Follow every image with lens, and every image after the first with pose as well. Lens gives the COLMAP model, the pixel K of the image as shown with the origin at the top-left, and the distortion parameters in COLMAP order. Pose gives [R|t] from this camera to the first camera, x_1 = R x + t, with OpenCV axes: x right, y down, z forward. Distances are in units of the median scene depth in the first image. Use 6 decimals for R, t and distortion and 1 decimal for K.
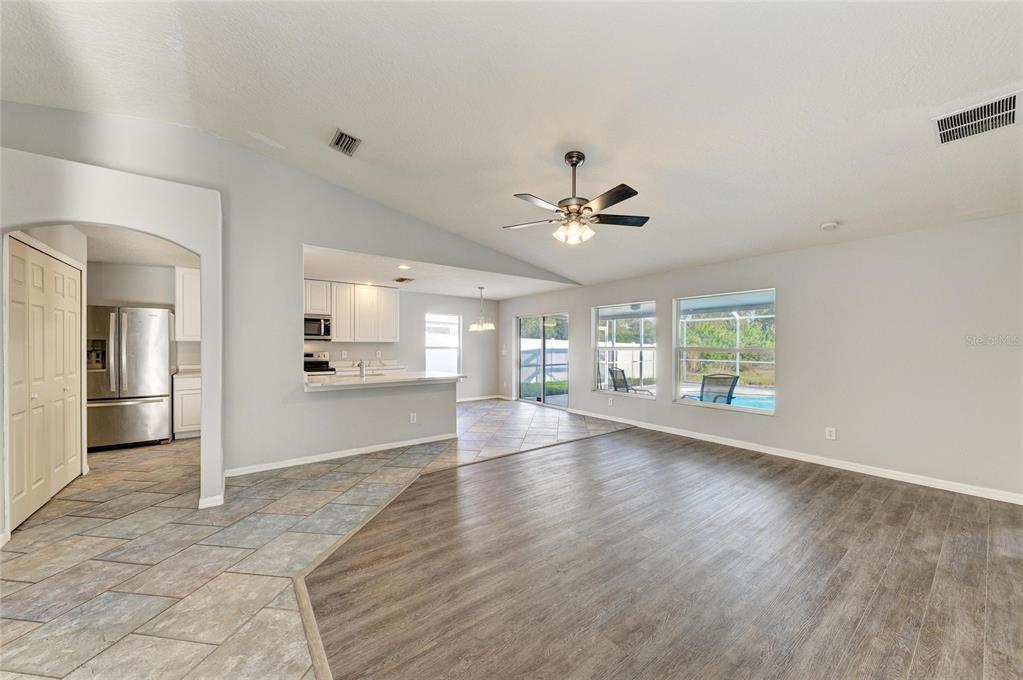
lens RADIAL K [[370.0, 0, 514.2], [0, 370.0, 342.6], [0, 0, 1]] dist [-0.000424, -0.000023]
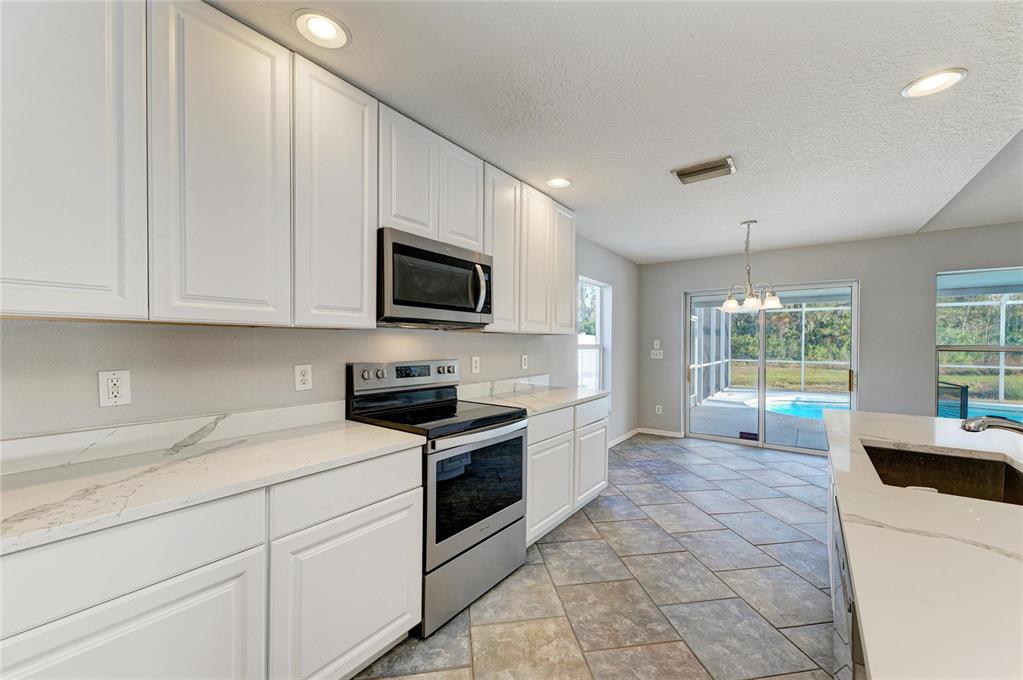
lens RADIAL K [[408.2, 0, 510.8], [0, 408.2, 343.4], [0, 0, 1]] dist [0.016418, 0.000115]
pose [[0.955078, 0.001818, 0.296350, -0.572115], [-0.005262, 0.999928, 0.010825, 0.004502], [-0.296309, -0.011898, 0.955018, 0.606359]]
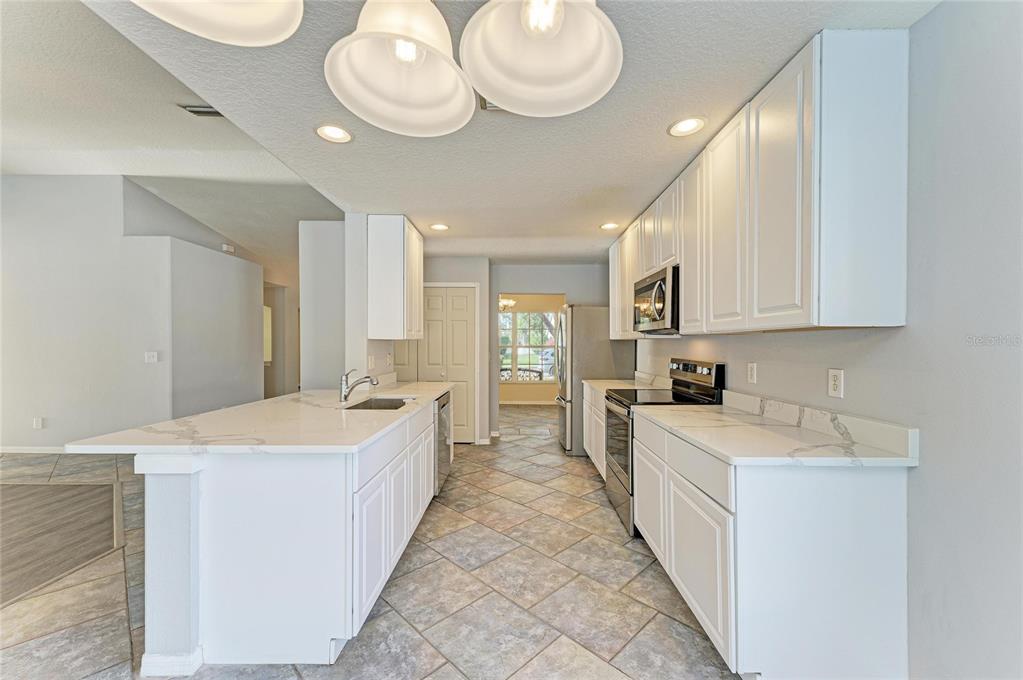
lens RADIAL K [[408.2, 0, 514.7], [0, 408.2, 343.7], [0, 0, 1]] dist [0.016418, 0.000115]
pose [[-0.598037, -0.003187, -0.801462, -0.049372], [-0.001943, 0.999995, -0.002527, 0.007369], [0.801466, 0.000046, -0.598041, 1.098318]]
